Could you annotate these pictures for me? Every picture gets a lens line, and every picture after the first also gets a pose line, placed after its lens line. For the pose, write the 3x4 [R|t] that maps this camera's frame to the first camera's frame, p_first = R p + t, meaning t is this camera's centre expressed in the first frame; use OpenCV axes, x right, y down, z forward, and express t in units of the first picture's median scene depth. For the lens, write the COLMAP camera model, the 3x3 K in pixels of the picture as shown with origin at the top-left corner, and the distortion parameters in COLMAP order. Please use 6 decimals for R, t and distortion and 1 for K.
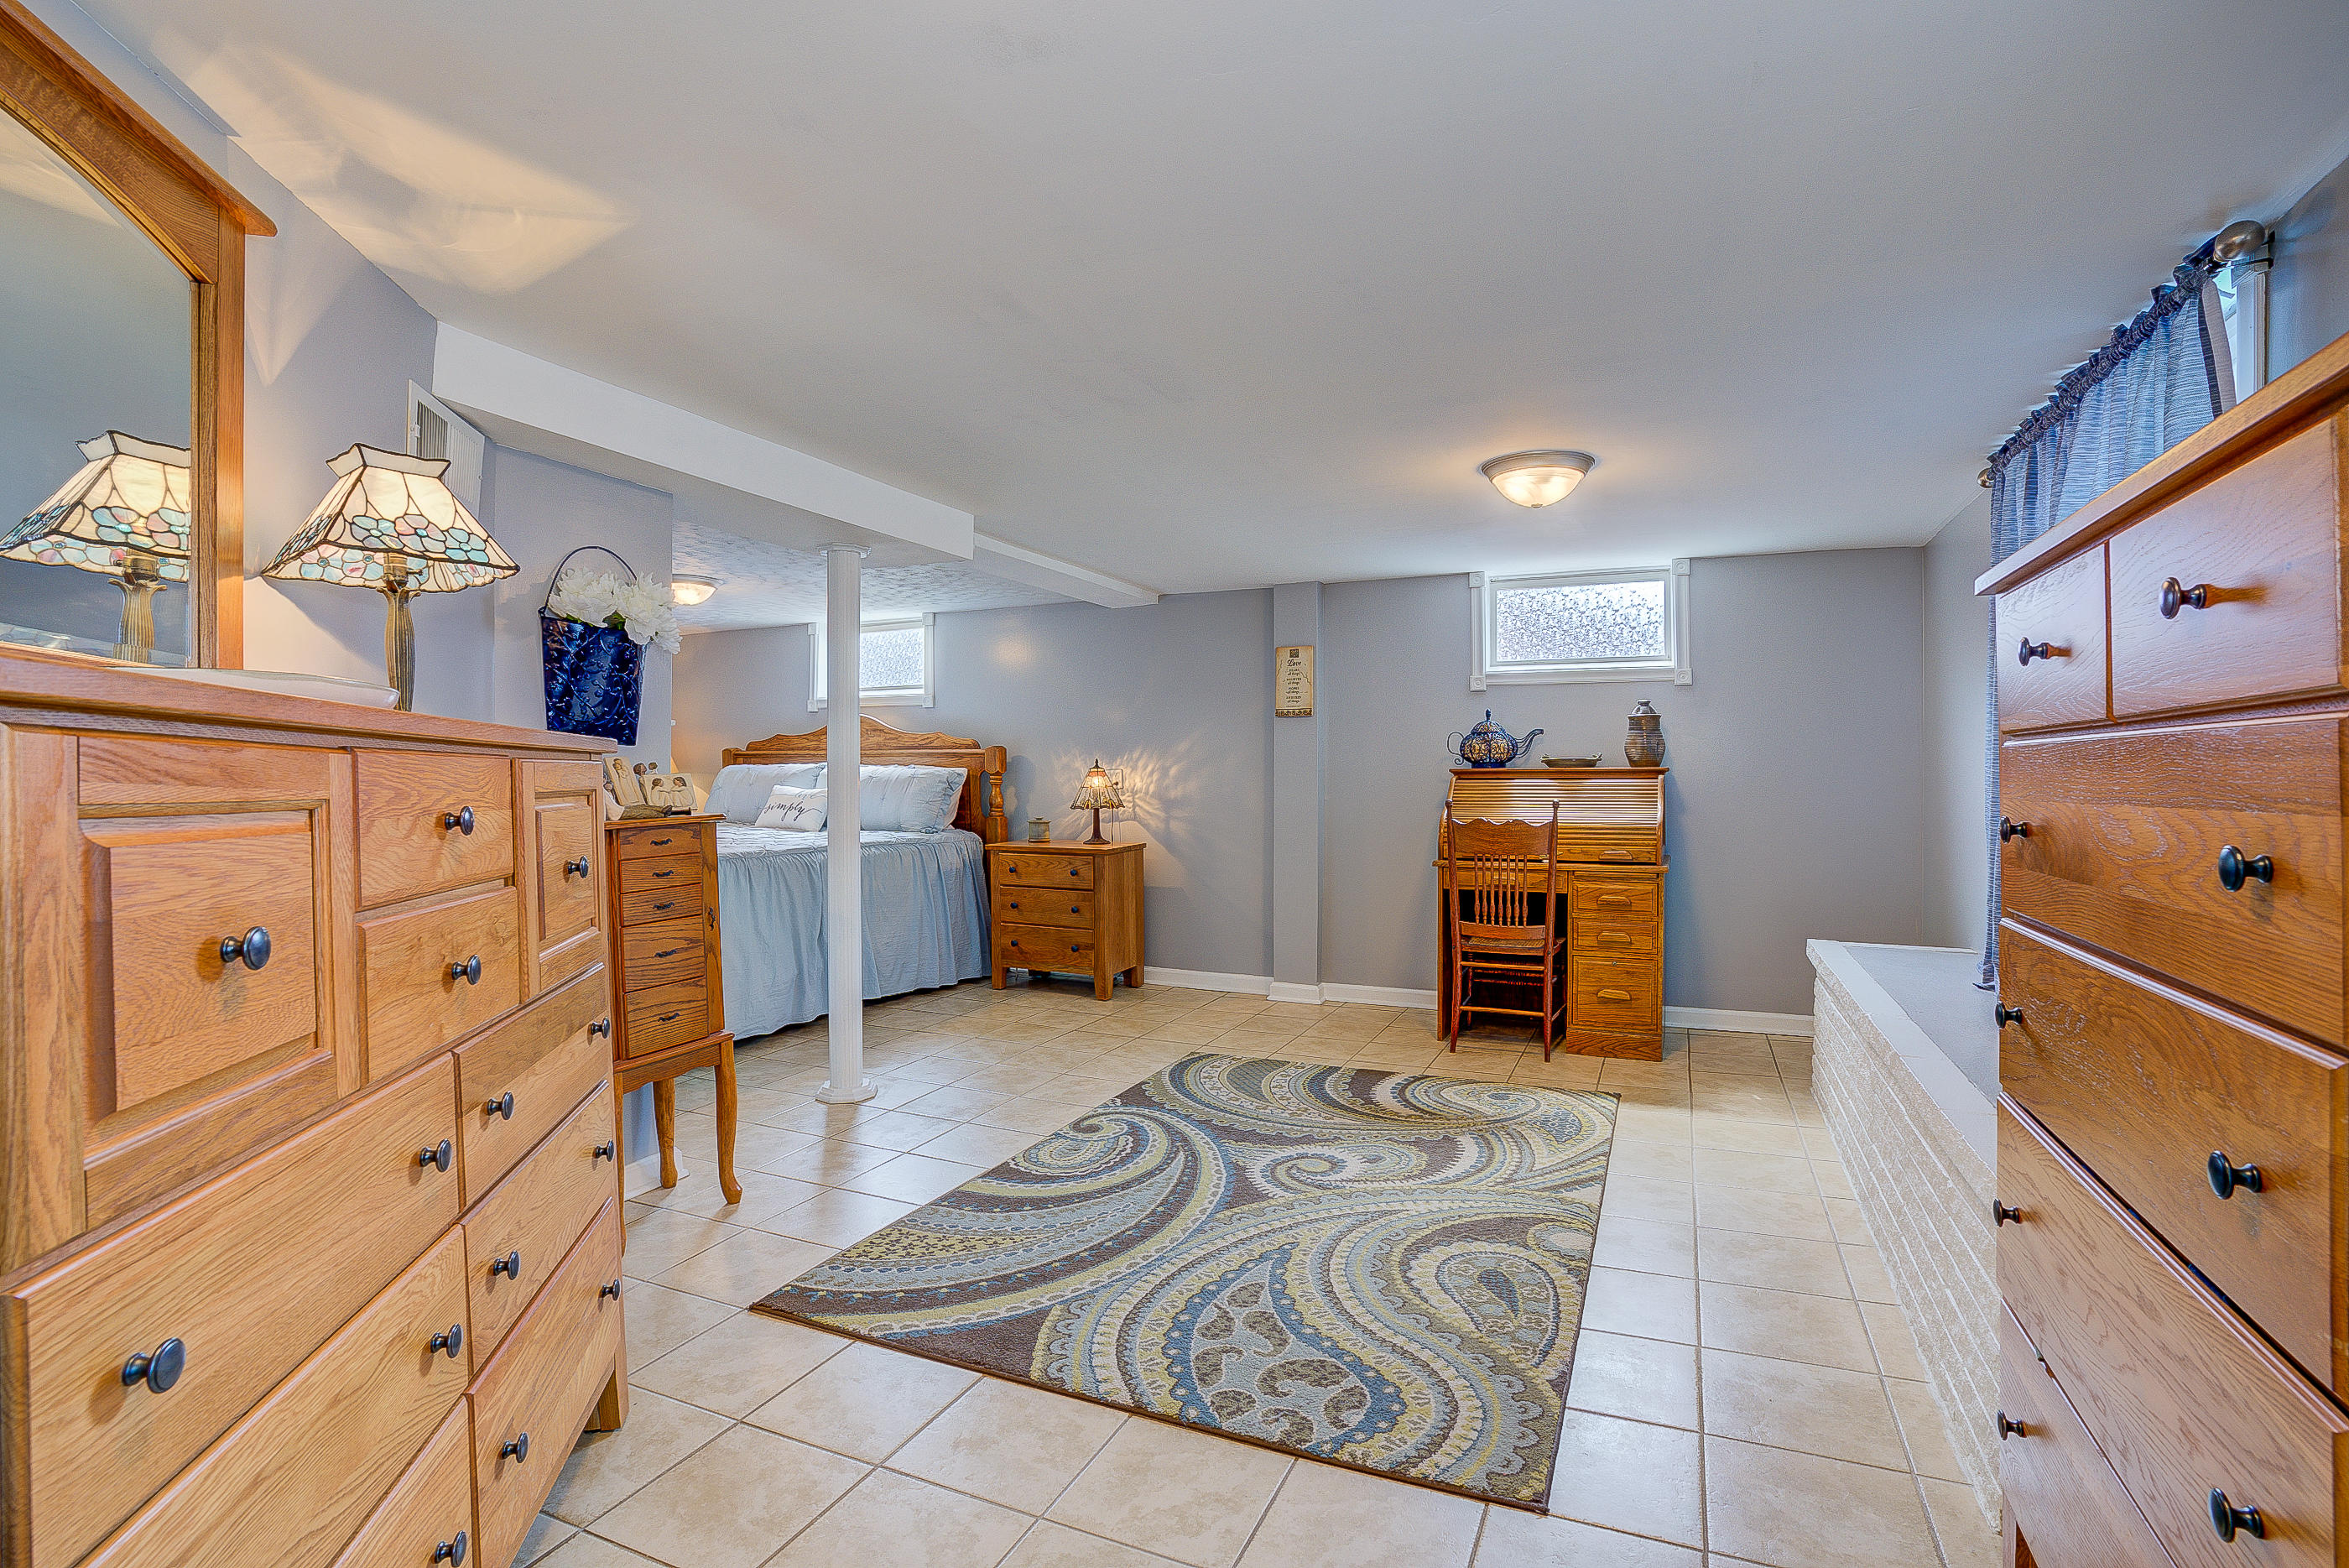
lens RADIAL K [[1088.0, 0, 1158.2], [0, 1088.0, 780.6], [0, 0, 1]] dist [-0.050771, 0.013628]
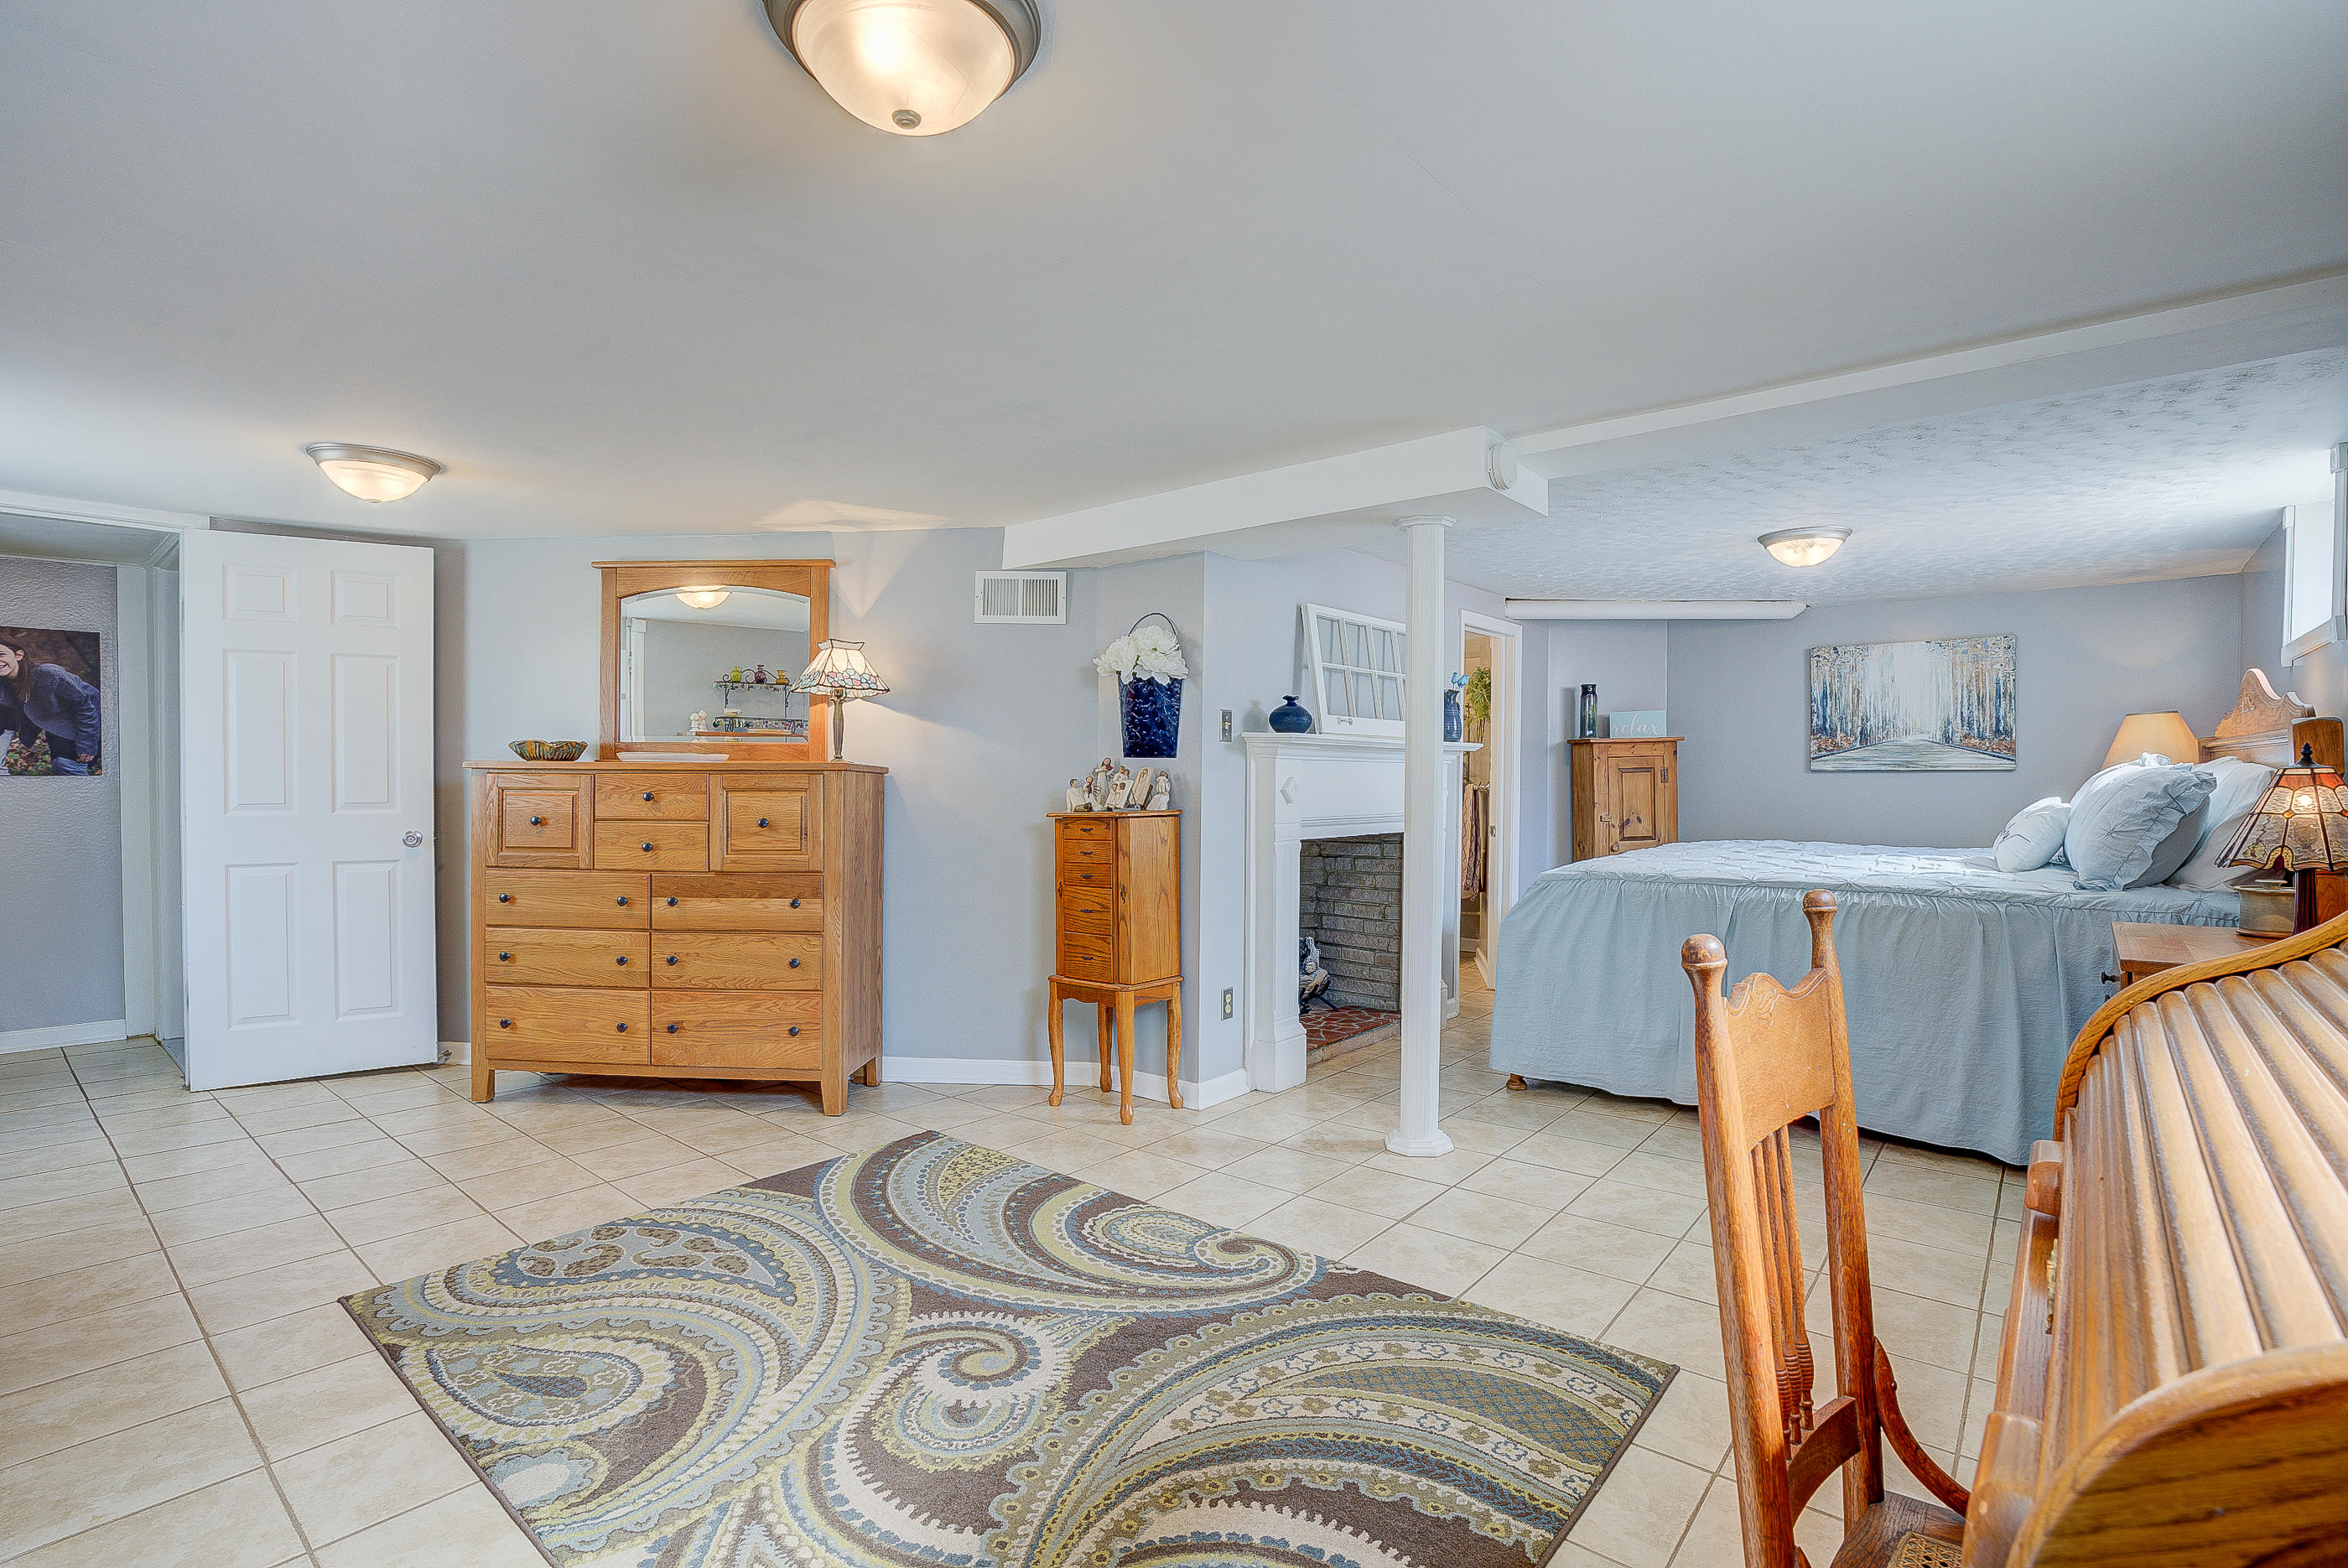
lens RADIAL K [[1087.5, 0, 1146.2], [0, 1087.5, 788.1], [0, 0, 1]] dist [-0.050771, 0.013628]
pose [[-0.269074, -0.000547, -0.963119, 0.842836], [-0.007198, 0.999973, 0.001443, 0.001877], [0.963093, 0.007321, -0.269071, 1.423141]]
